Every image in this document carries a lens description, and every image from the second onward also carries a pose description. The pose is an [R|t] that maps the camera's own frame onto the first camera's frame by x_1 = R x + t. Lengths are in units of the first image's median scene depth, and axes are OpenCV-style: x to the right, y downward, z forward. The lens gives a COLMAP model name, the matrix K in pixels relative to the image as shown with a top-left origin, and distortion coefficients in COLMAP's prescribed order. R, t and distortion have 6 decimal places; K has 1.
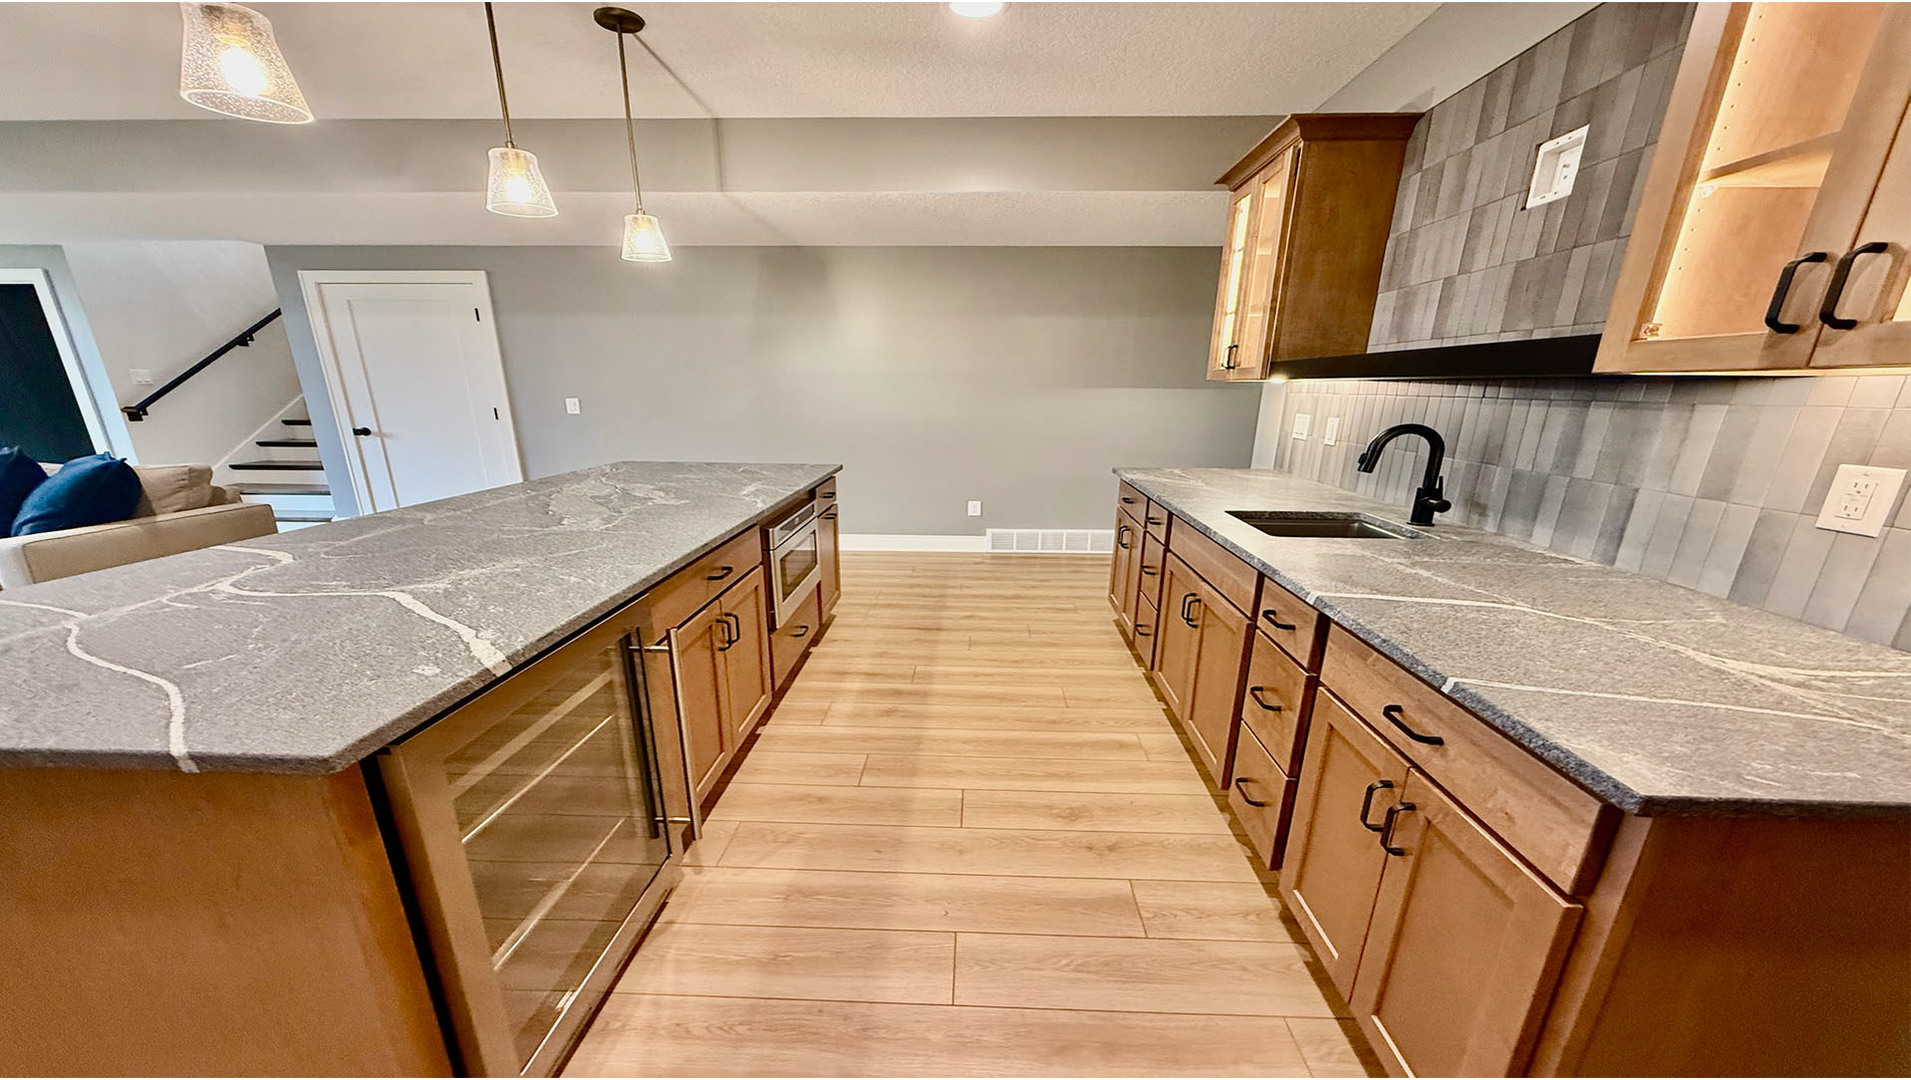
lens RADIAL K [[761.5, 0, 955.5], [0, 761.5, 546.2], [0, 0, 1]] dist [0.001892, 0.000129]
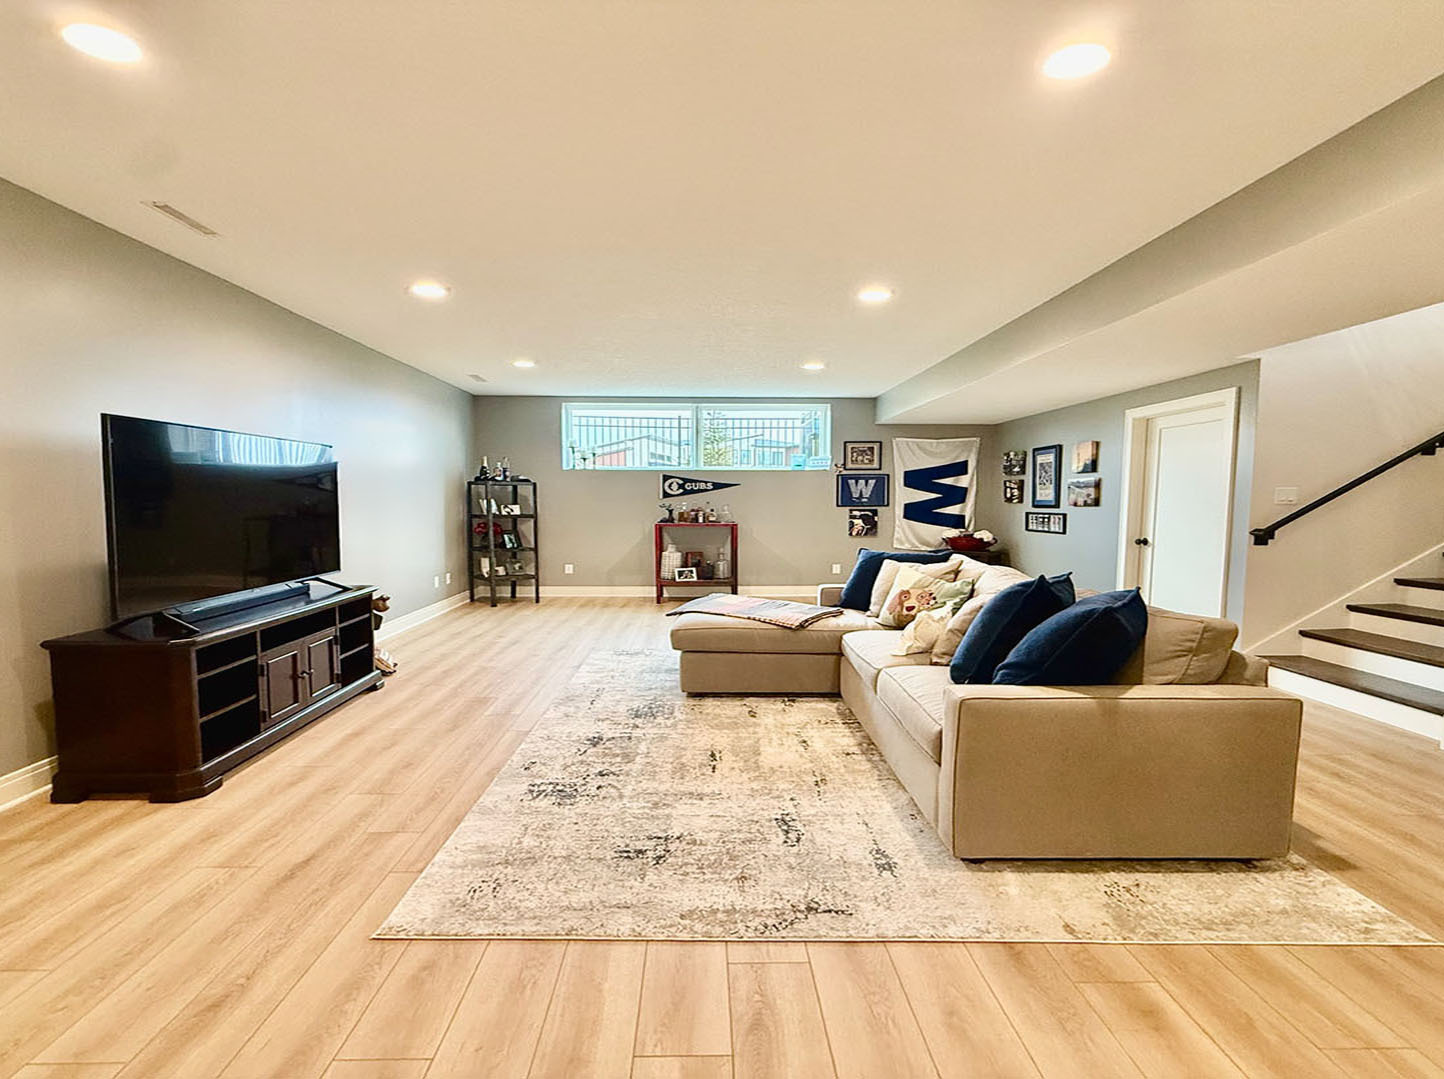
lens RADIAL K [[768.9, 0, 721.1], [0, 768.9, 545.7], [0, 0, 1]] dist [-0.001053, -0.000106]
pose [[0.054759, 0.059865, -0.996703, -0.345790], [-0.211001, 0.976353, 0.047051, -0.118571], [0.975951, 0.207729, 0.066095, 0.529779]]
